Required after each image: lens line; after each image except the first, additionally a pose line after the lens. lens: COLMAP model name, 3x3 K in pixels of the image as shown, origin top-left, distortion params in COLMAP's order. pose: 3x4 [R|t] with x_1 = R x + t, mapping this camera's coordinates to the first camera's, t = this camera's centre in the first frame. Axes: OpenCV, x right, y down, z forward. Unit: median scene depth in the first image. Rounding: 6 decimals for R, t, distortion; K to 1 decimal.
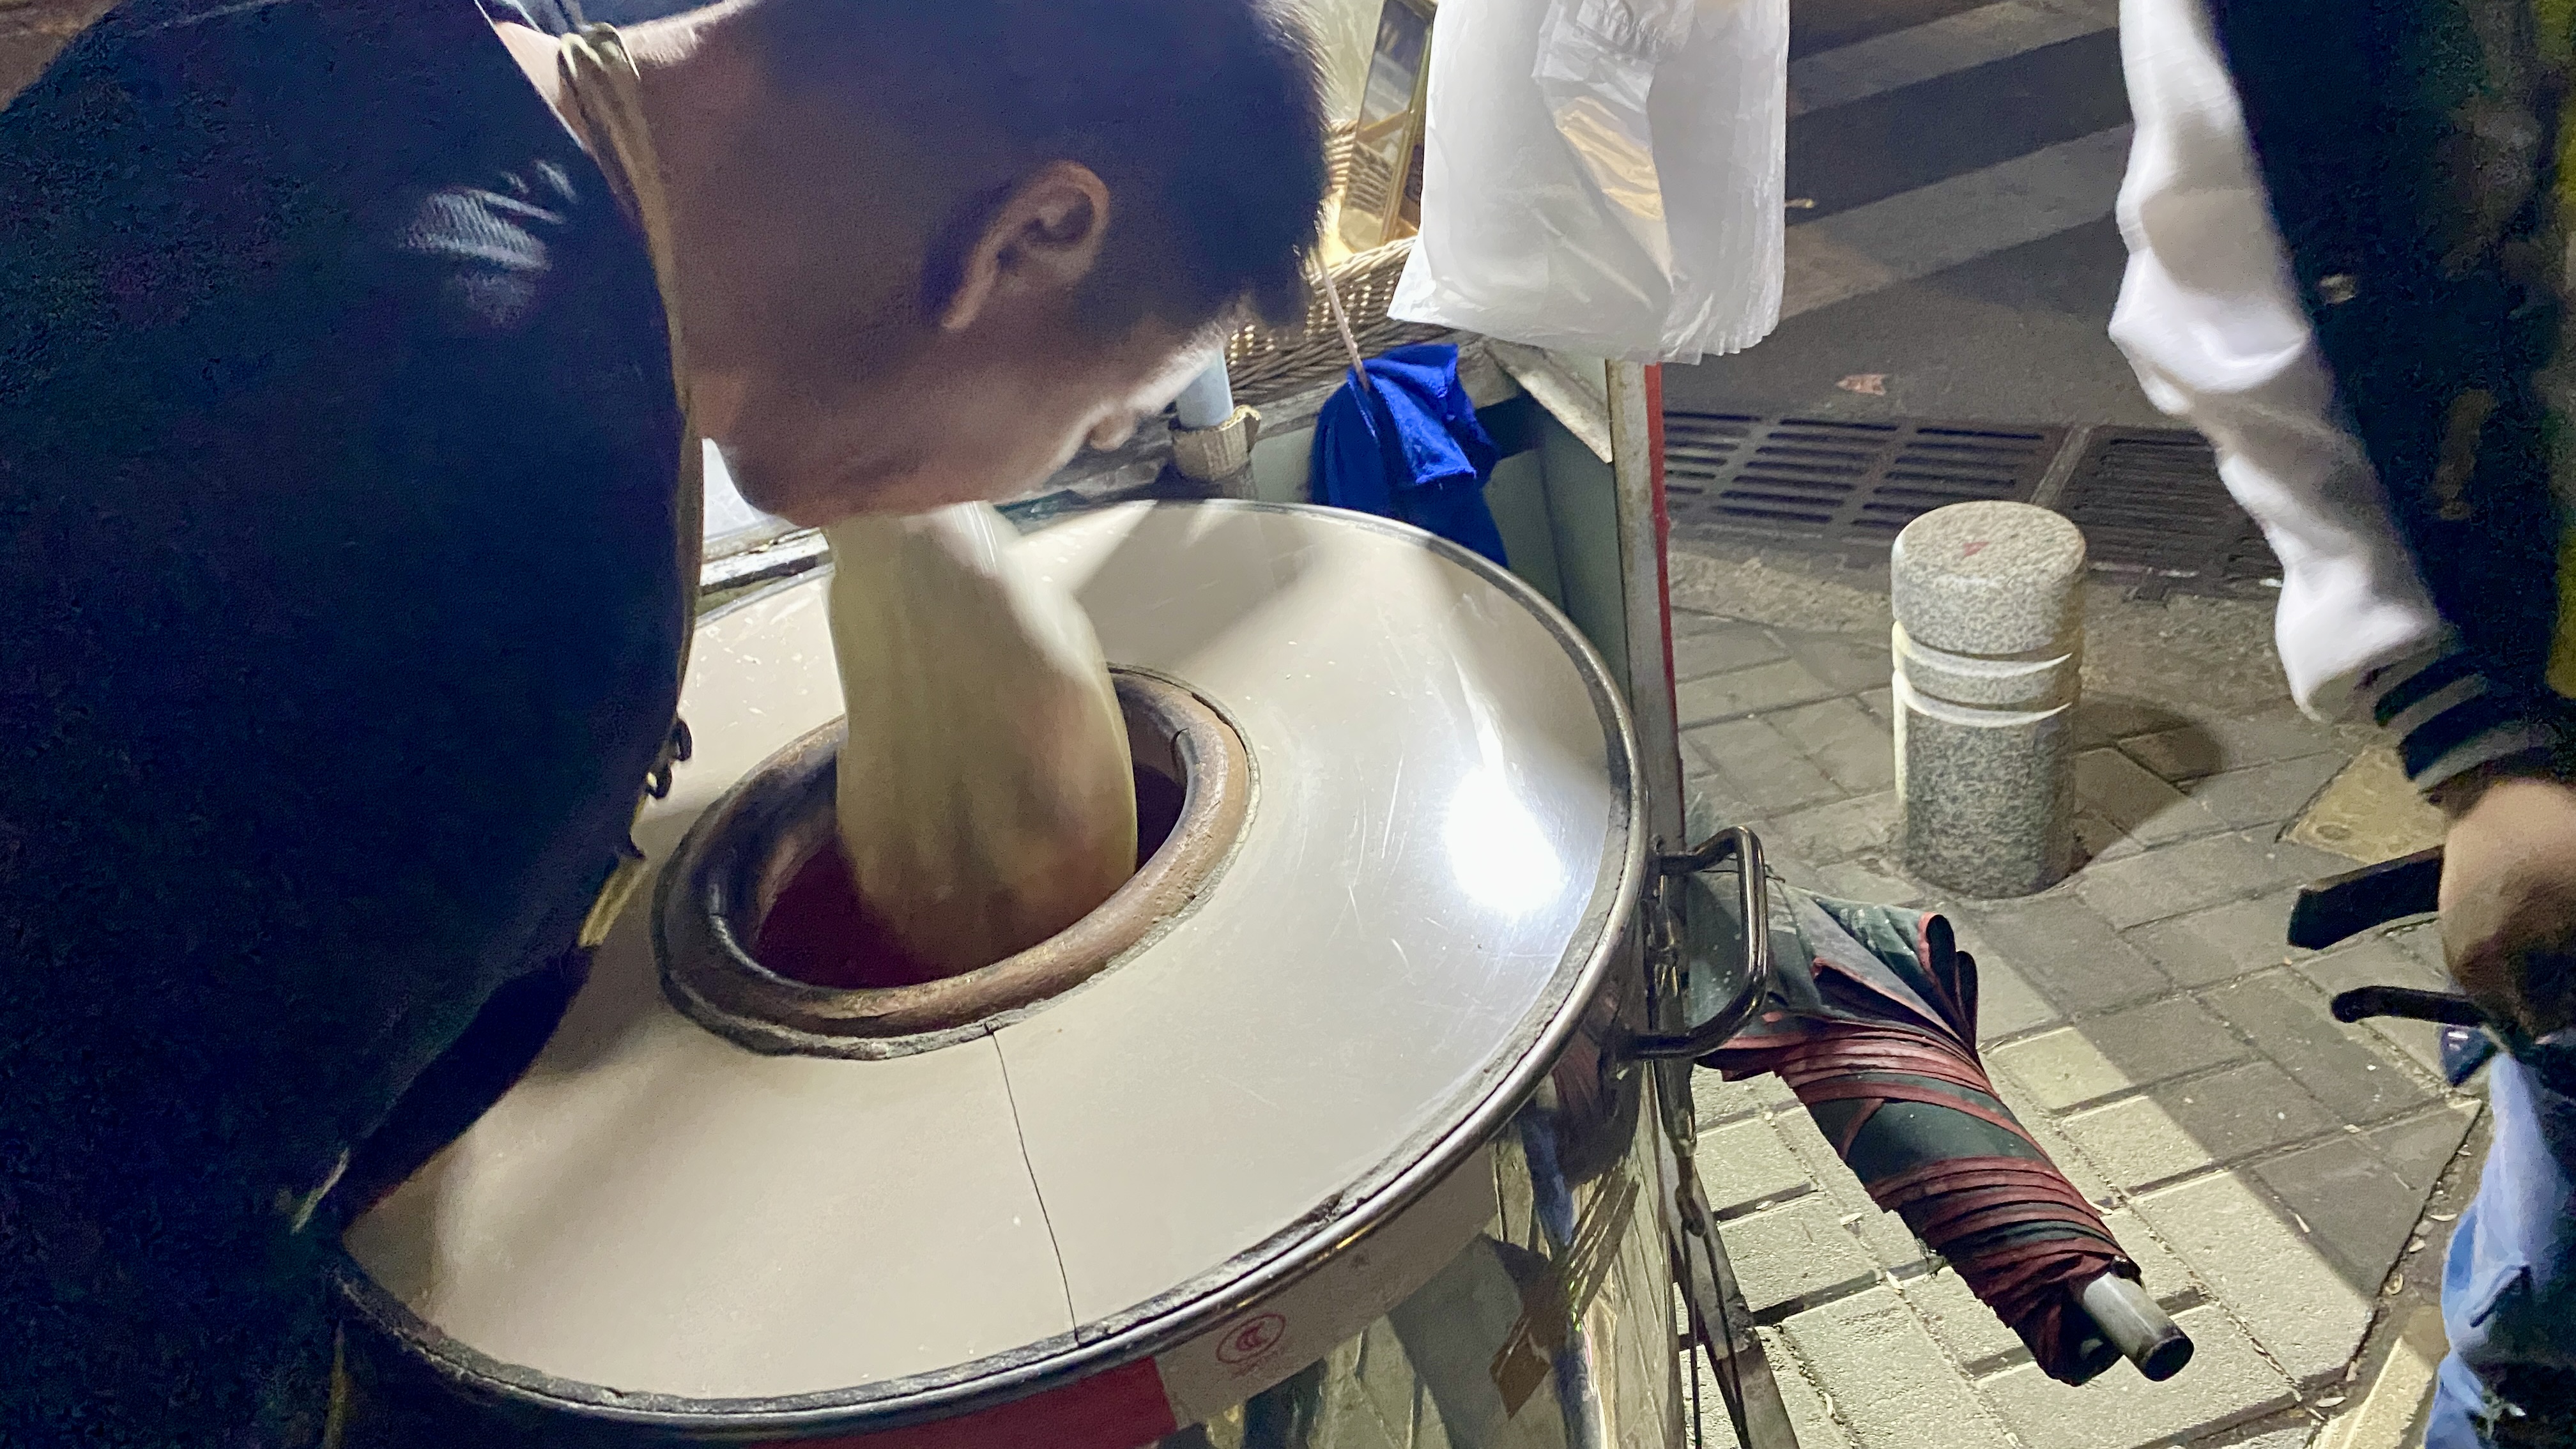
lens RADIAL K [[2009.5, 0, 1283.7], [0, 2009.5, 716.5], [0, 0, 1]] dist [0.152724, -0.454014]
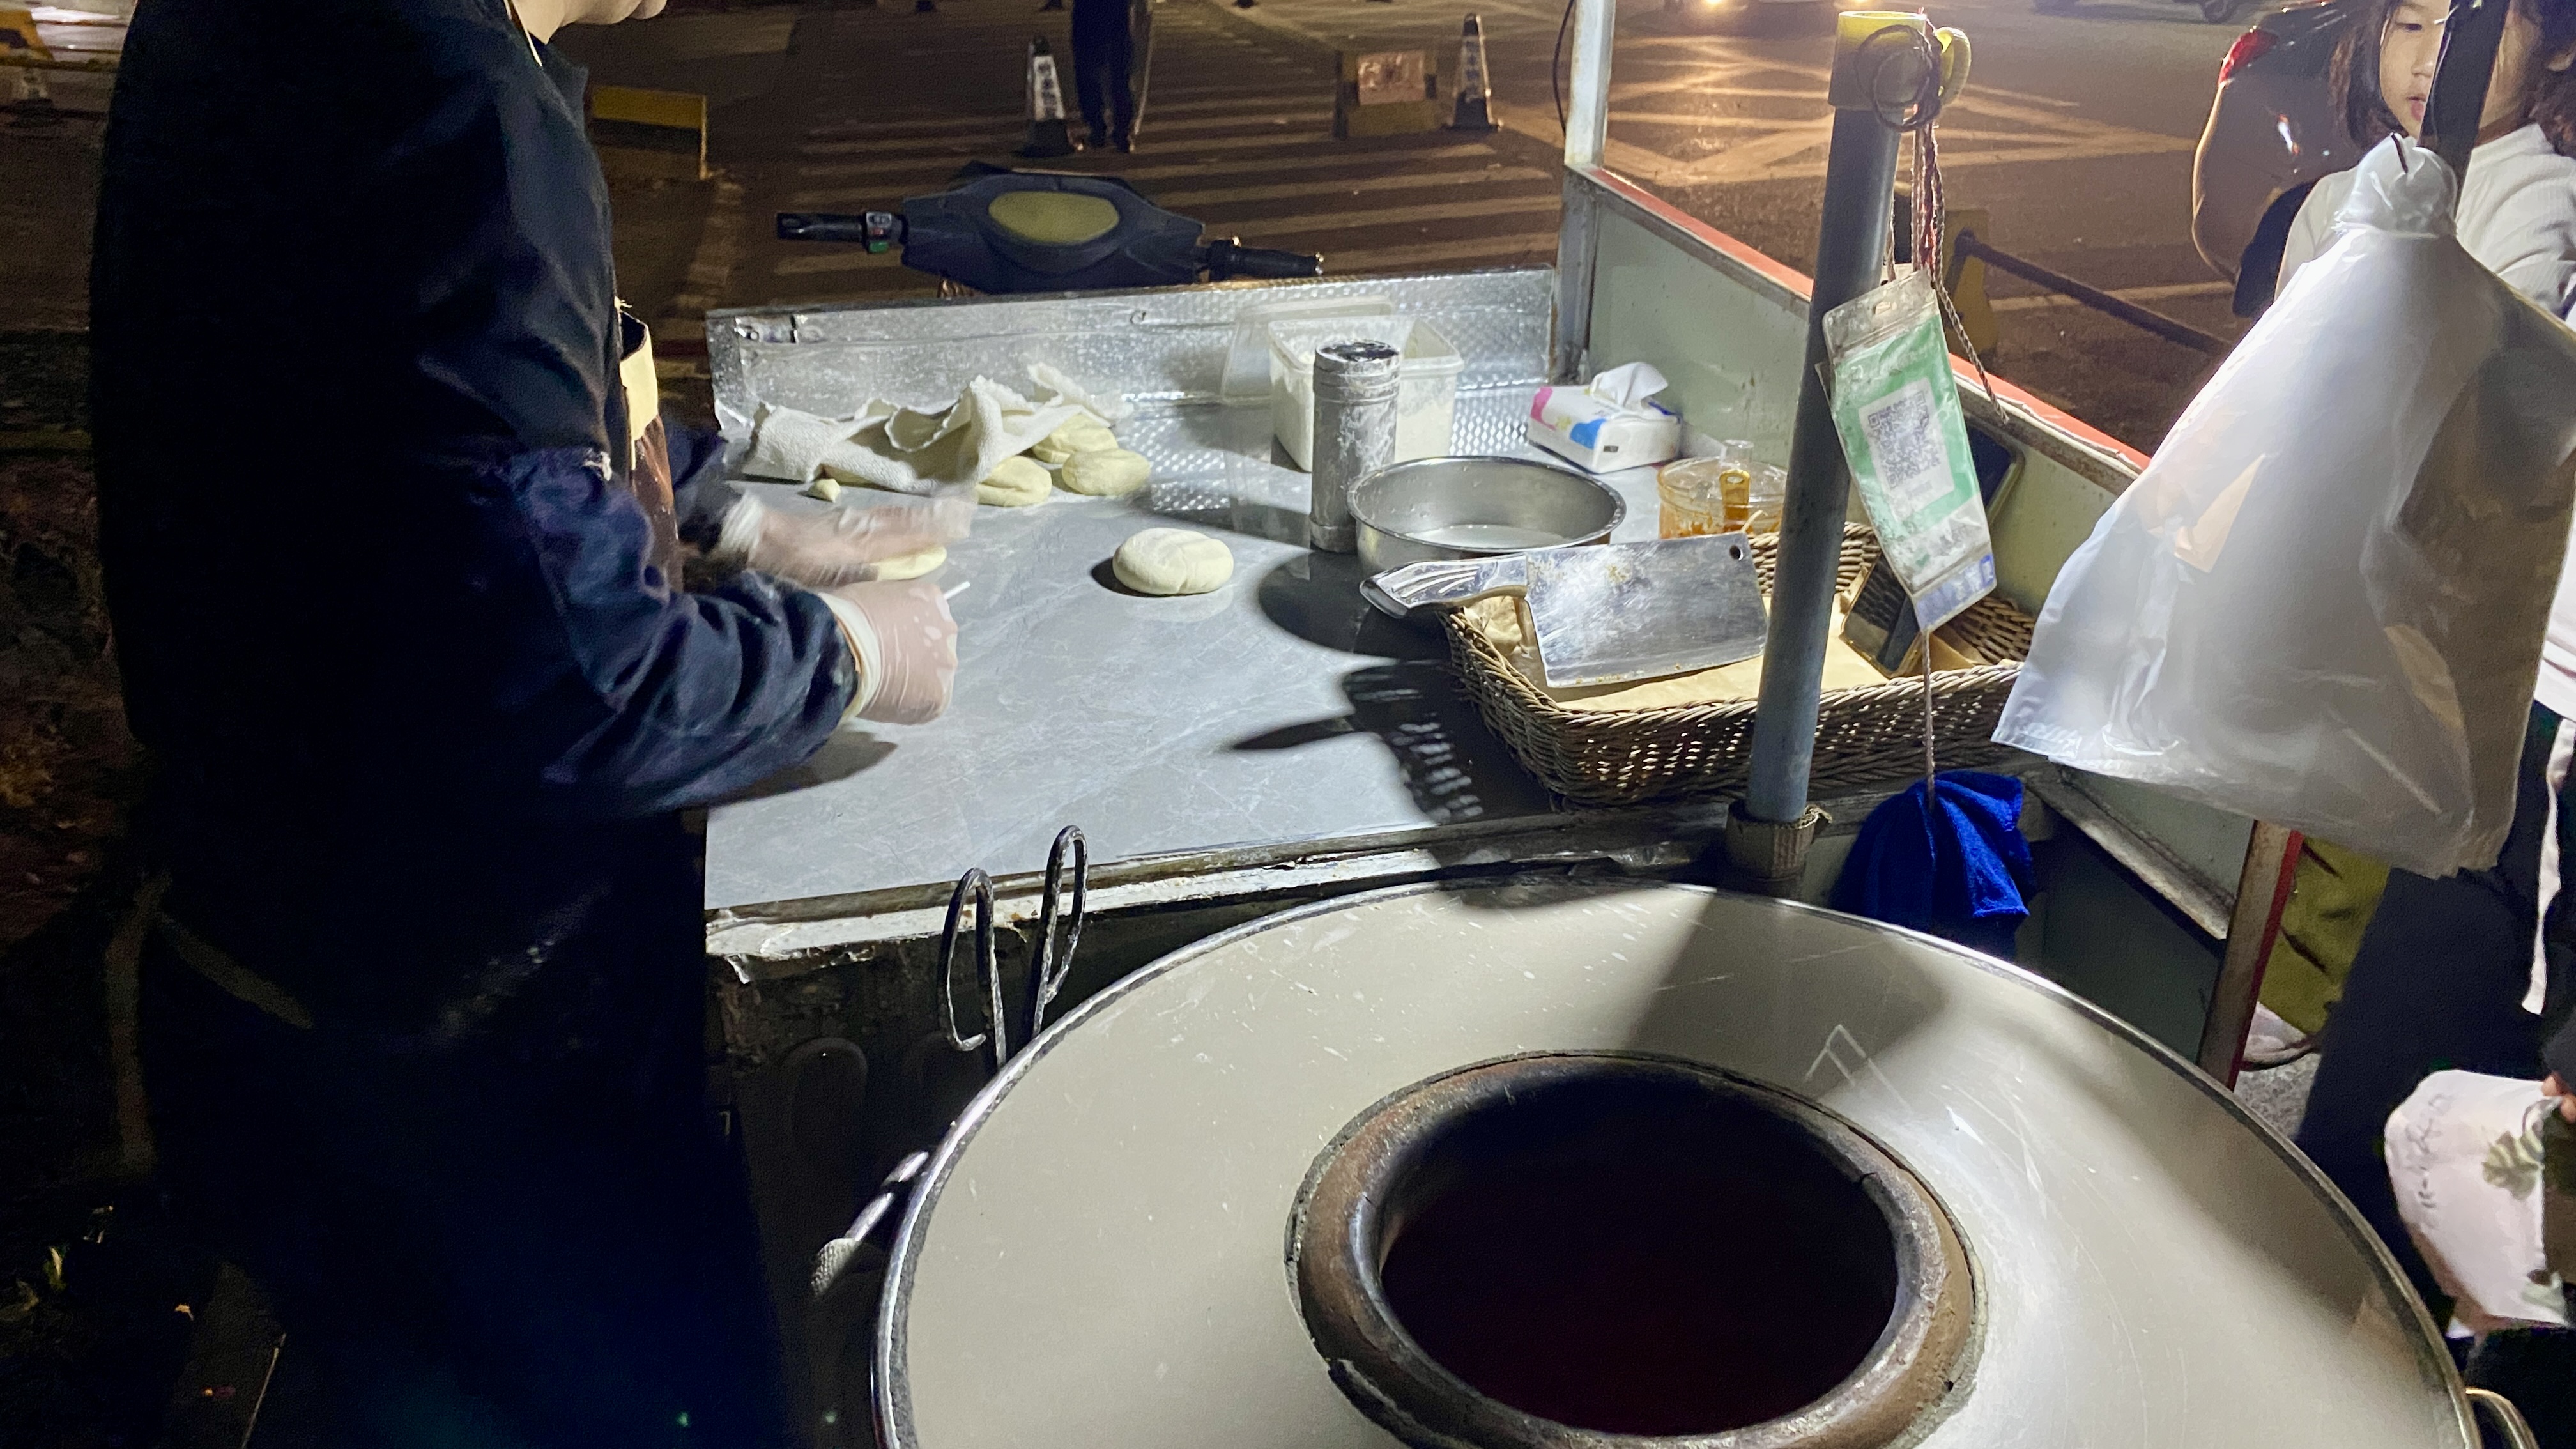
lens RADIAL K [[2015.8, 0, 1289.8], [0, 2015.8, 731.6], [0, 0, 1]] dist [0.112453, -0.162519]
pose [[0.983900, 0.176188, 0.029965, -0.301050], [-0.170293, 0.975120, -0.141919, -0.009847], [-0.054224, 0.134531, 0.989425, 0.060271]]
